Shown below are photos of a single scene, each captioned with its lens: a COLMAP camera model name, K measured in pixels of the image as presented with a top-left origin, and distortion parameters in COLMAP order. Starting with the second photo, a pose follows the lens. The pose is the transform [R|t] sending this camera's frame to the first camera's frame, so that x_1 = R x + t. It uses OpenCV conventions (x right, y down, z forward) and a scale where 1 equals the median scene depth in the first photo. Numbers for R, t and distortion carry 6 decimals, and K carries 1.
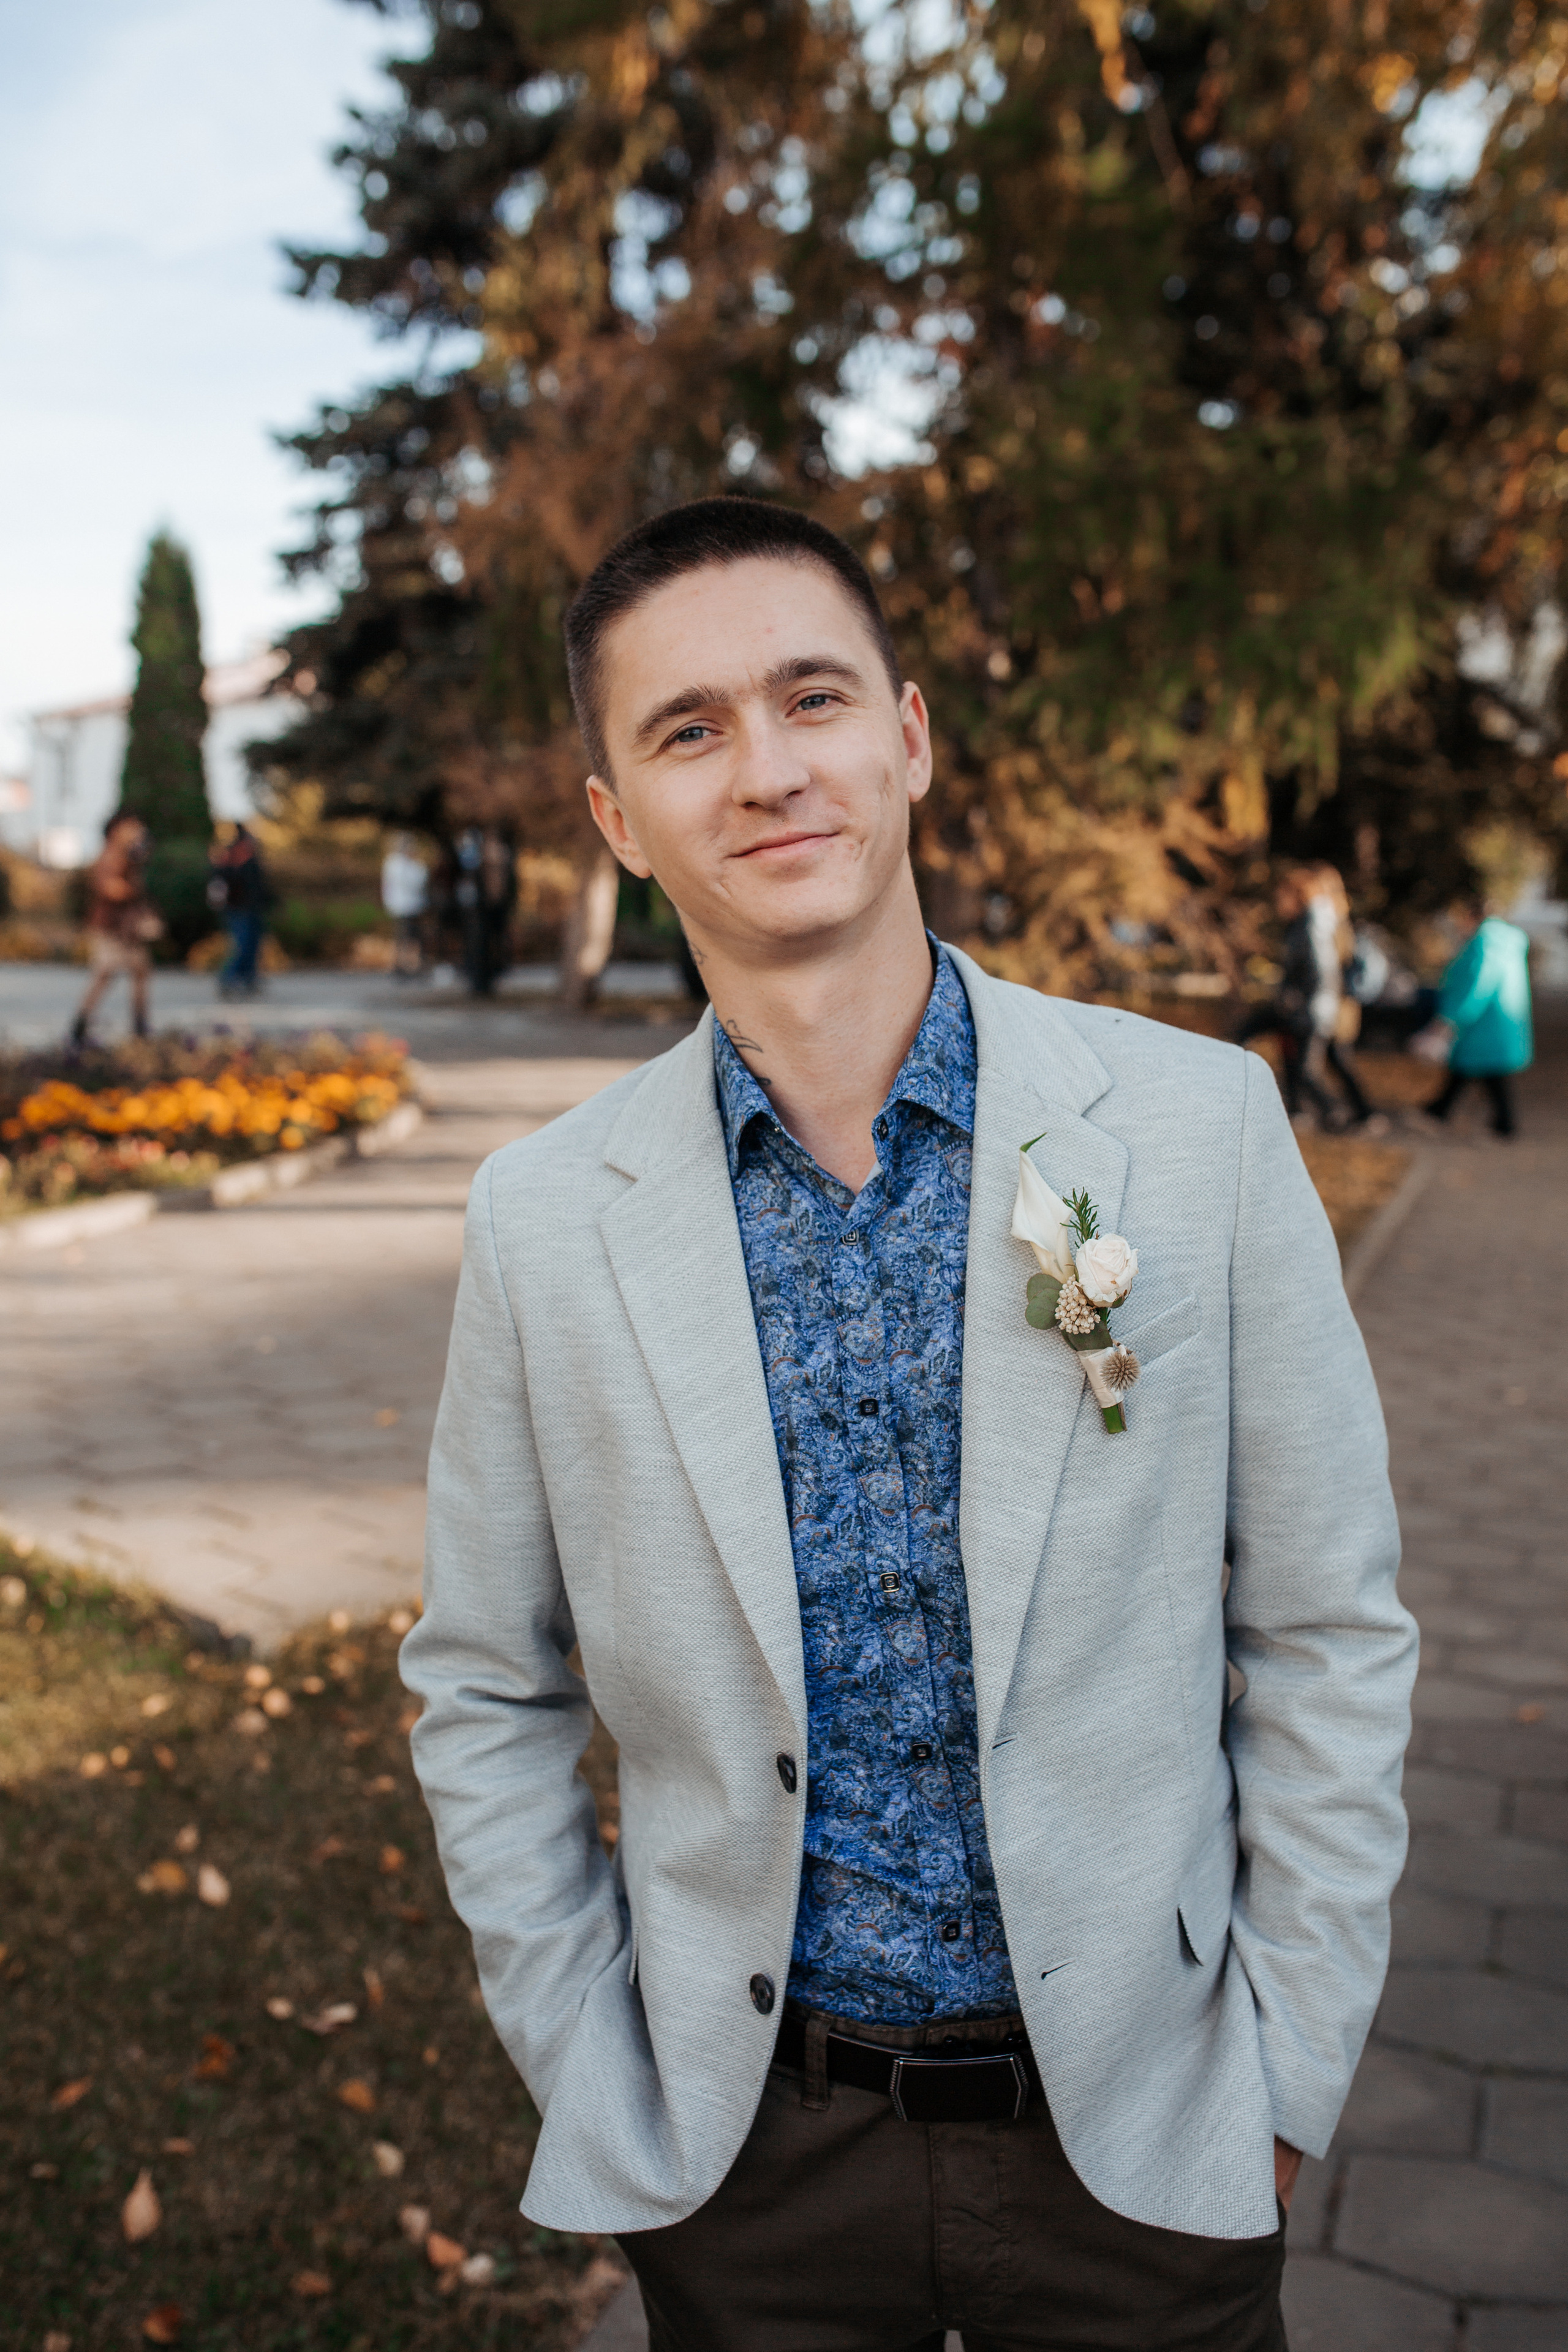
lens RADIAL K [[2225.0, 0, 801.4], [0, 2225.0, 1168.4], [0, 0, 1]] dist [-0.030079, 0.000000]
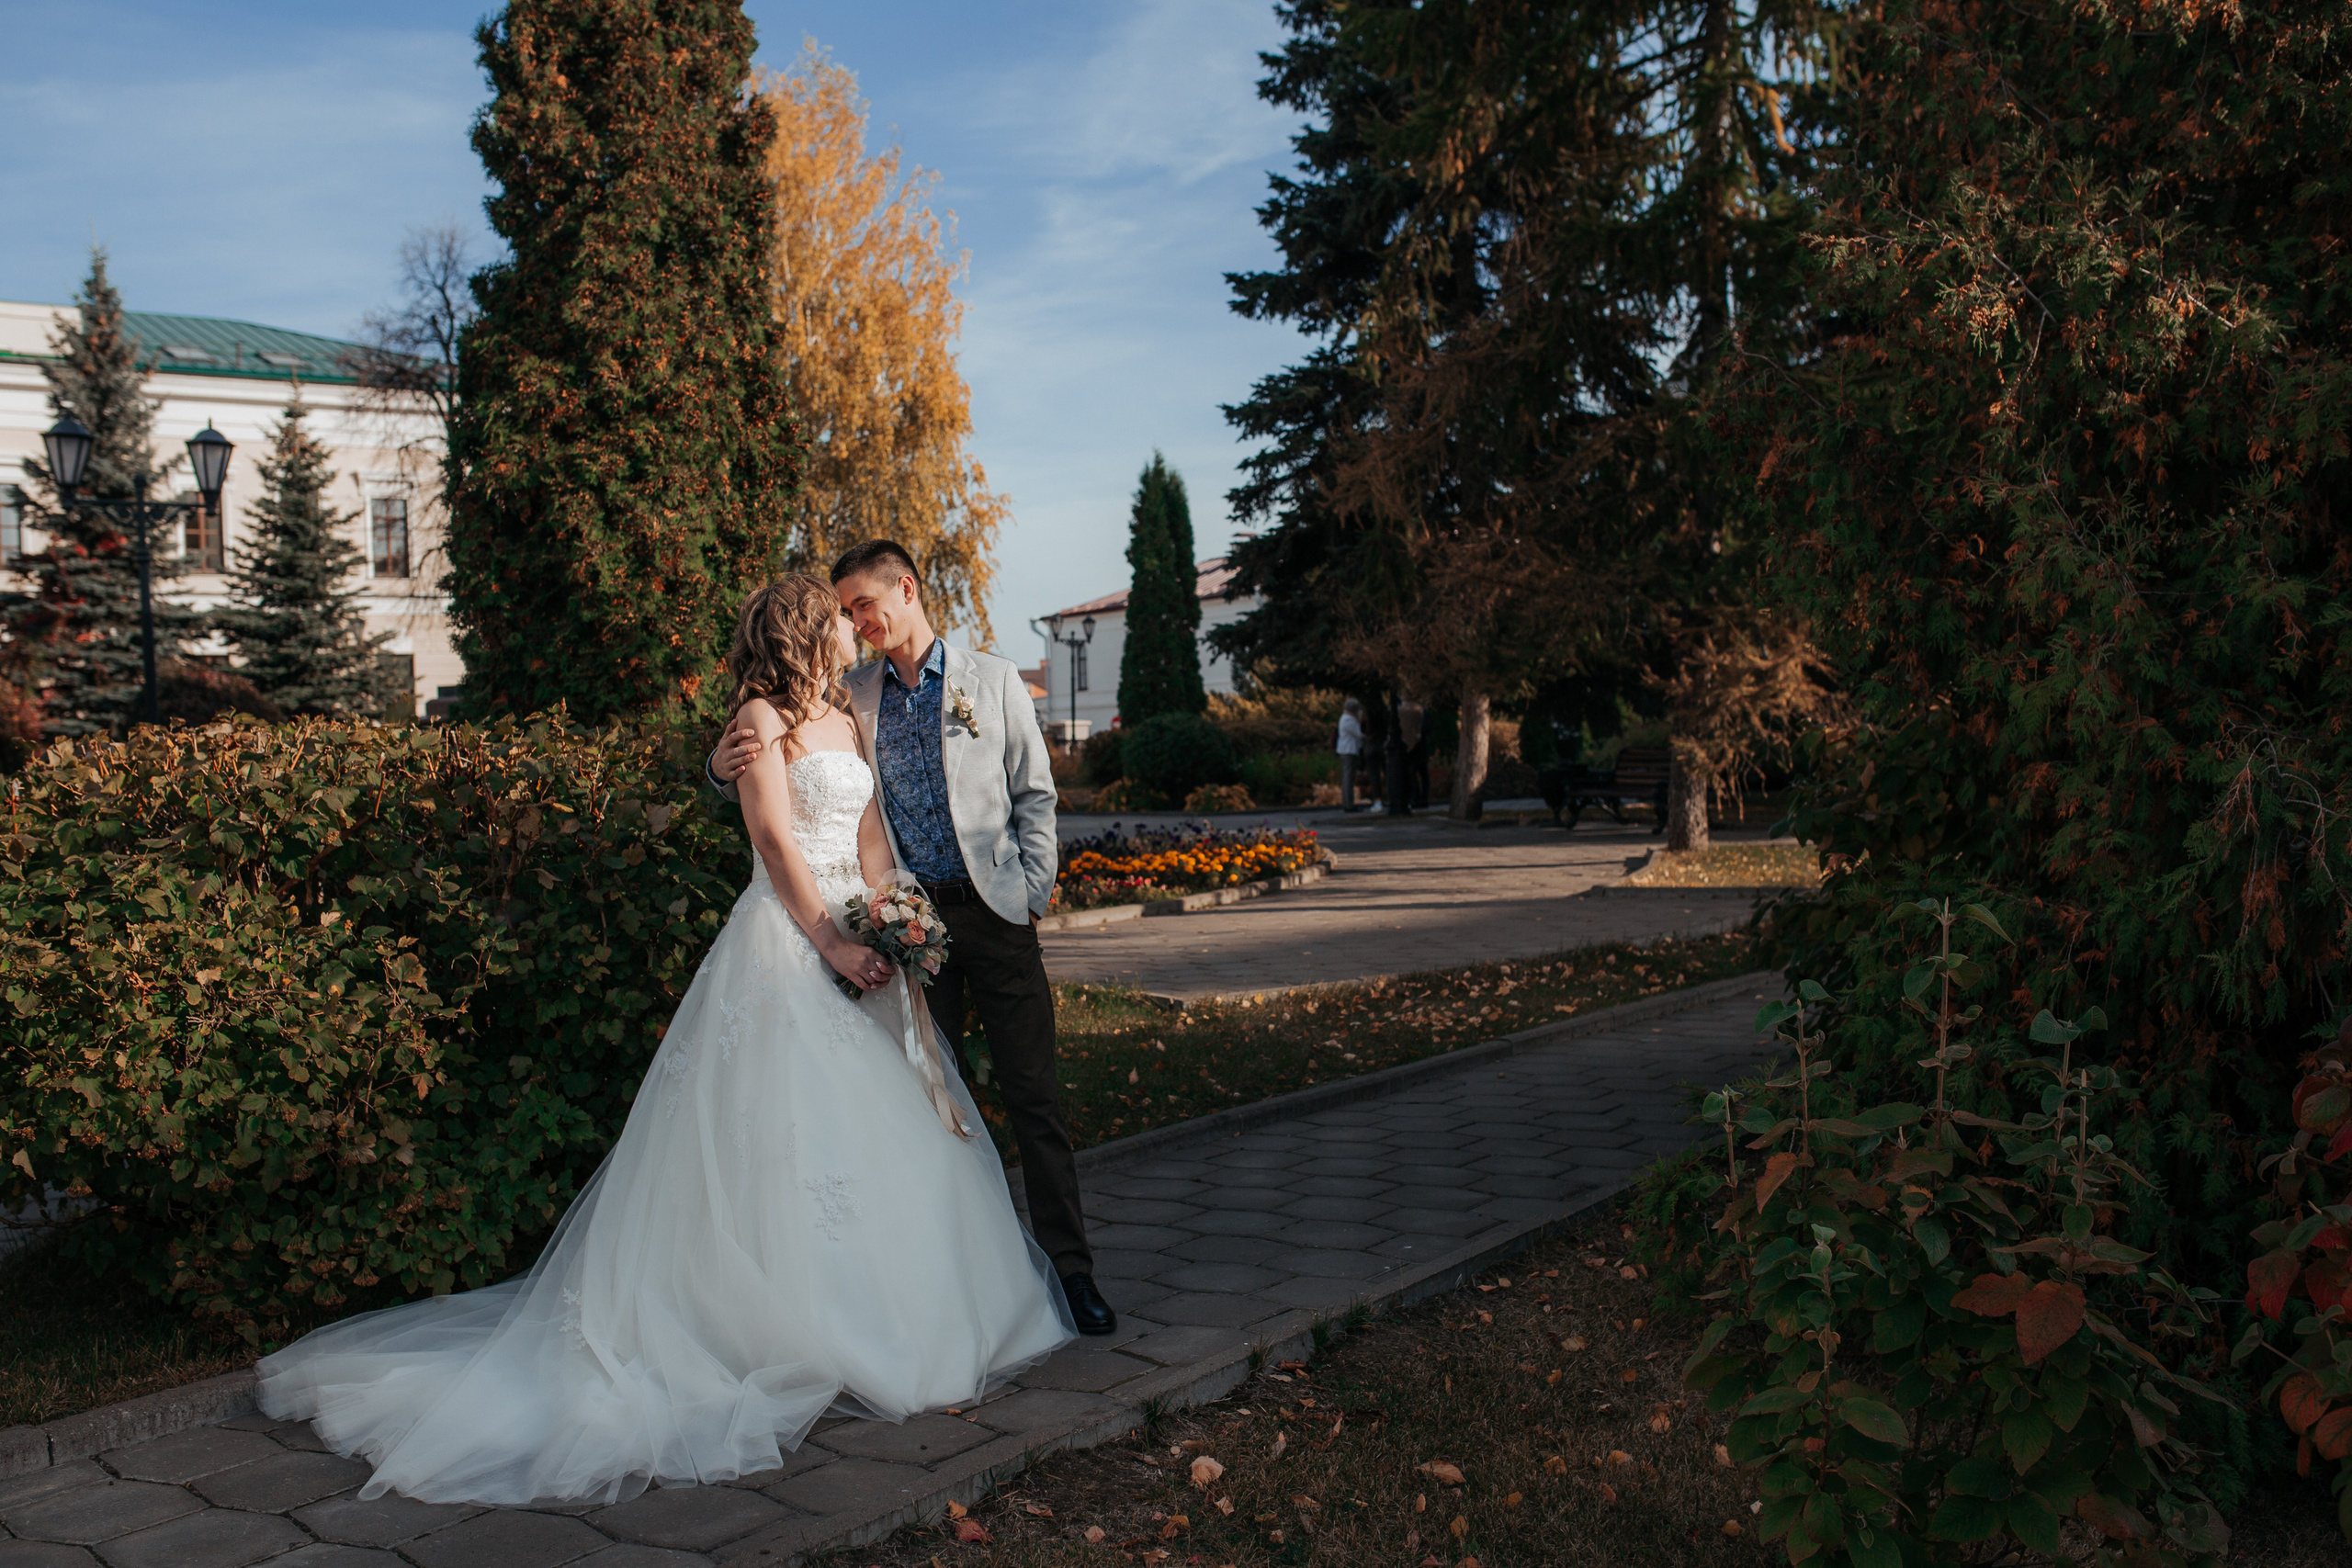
lens RADIAL K [[2224.8, 0, 1180.9], [0, 2224.8, 779.5], [0, 0, 1]] dist [-0.030079, 0.000000]
pose [[0.962183, -0.044497, -0.268745, 1.360155], [0.013513, 0.993151, -0.116057, 0.830319], [0.272068, 0.108037, 0.956194, -4.416760]]
